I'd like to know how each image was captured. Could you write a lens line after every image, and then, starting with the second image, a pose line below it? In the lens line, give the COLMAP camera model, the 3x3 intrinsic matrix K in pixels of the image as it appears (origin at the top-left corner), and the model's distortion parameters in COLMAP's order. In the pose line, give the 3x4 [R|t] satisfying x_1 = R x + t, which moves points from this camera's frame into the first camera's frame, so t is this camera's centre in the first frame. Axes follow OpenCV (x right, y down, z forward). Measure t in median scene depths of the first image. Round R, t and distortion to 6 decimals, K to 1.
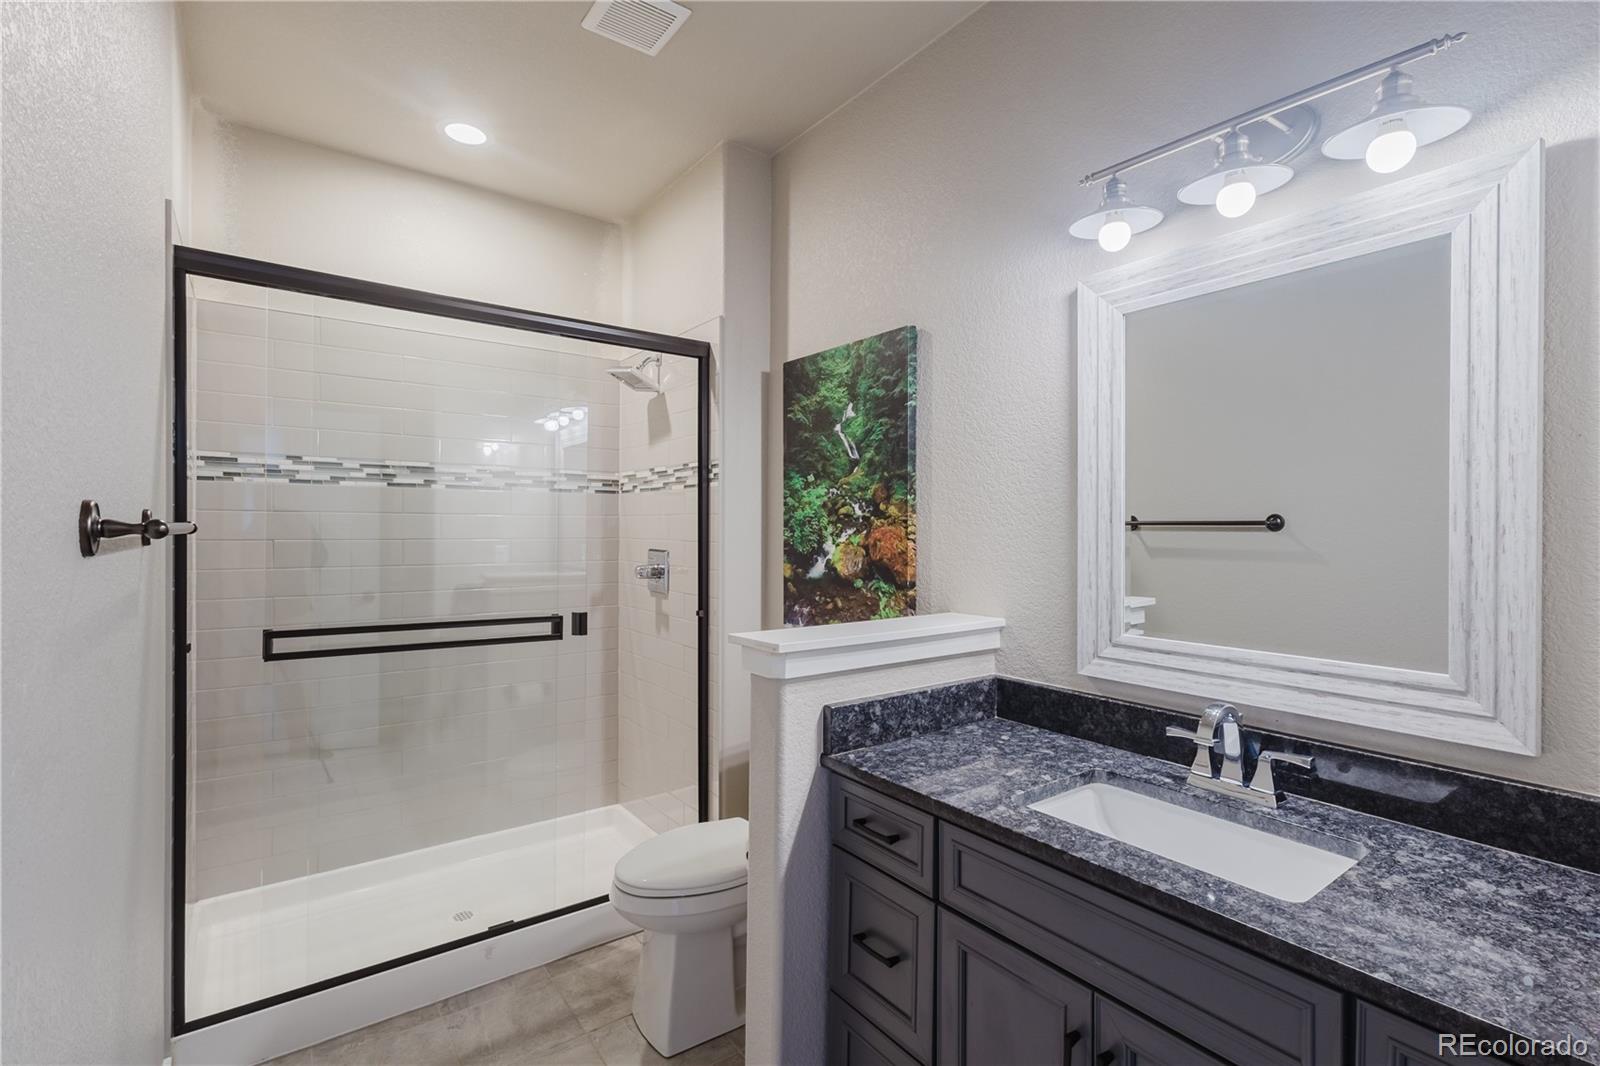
lens RADIAL K [[734.5, 0, 799.3], [0, 734.5, 528.8], [0, 0, 1]] dist [0.001709, 0.001460]
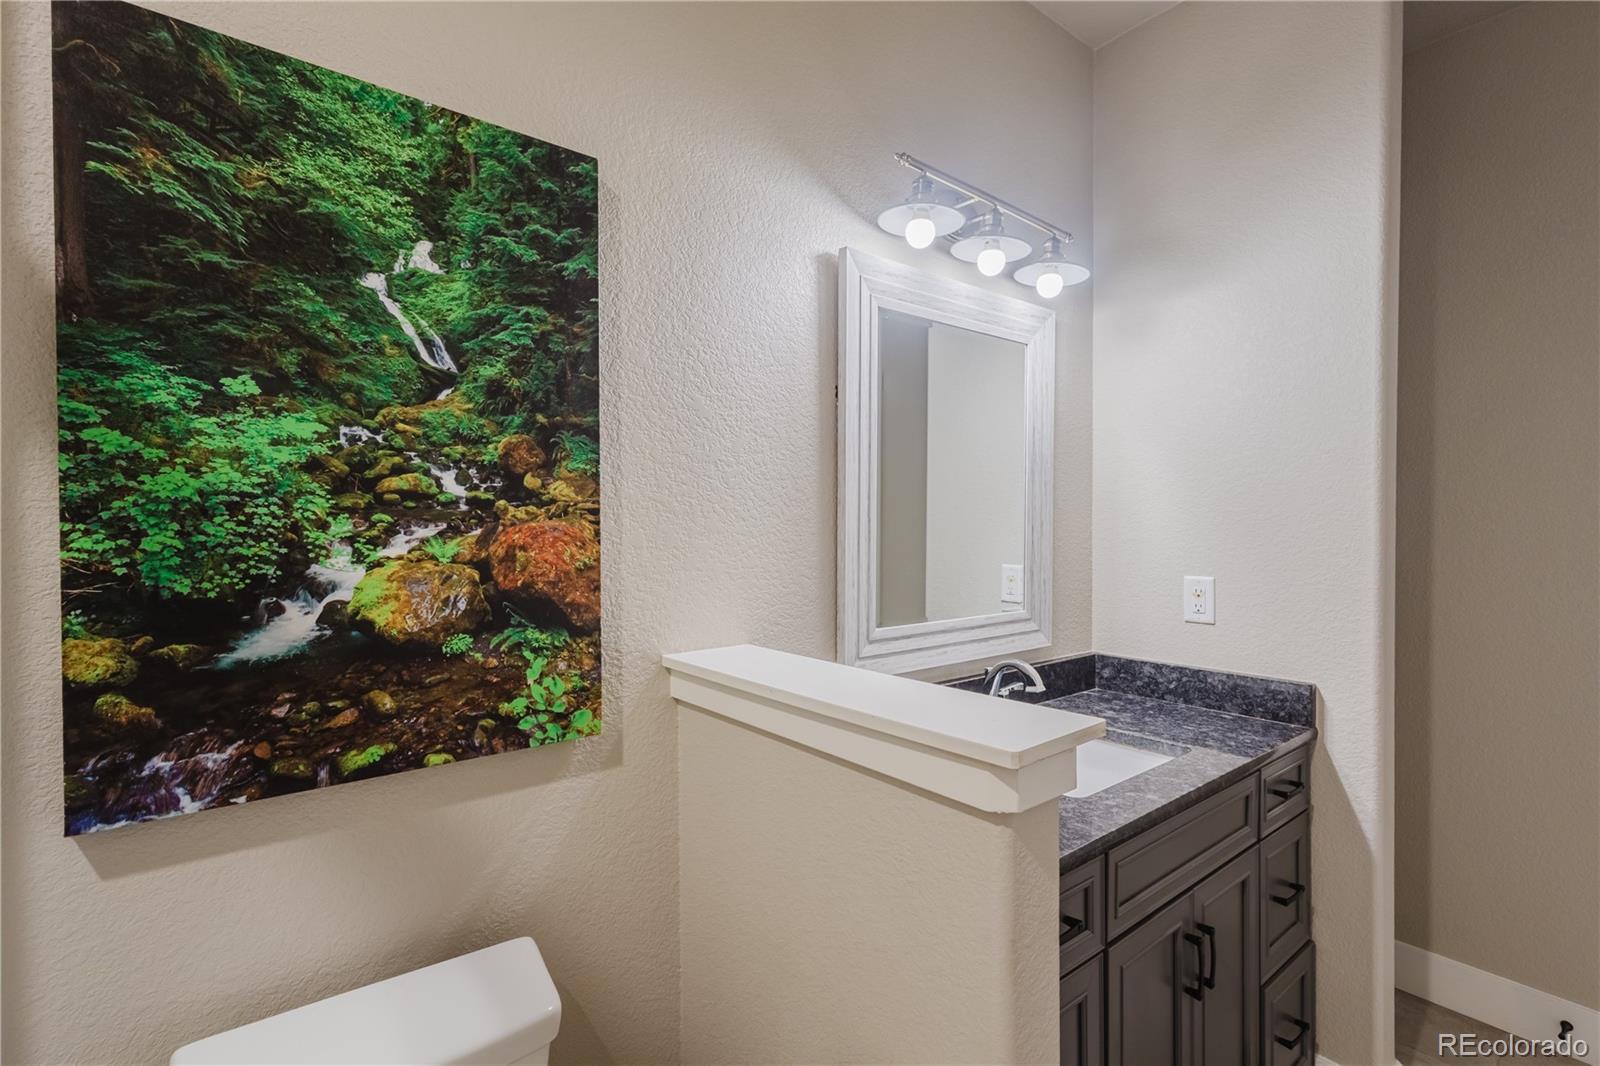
lens RADIAL K [[734.5, 0, 799.0], [0, 734.5, 532.5], [0, 0, 1]] dist [0.001709, 0.001460]
pose [[-0.036748, -0.015708, 0.999201, -0.378679], [0.001690, 0.999874, 0.015781, -0.002346], [-0.999323, 0.002269, -0.036717, 0.787296]]
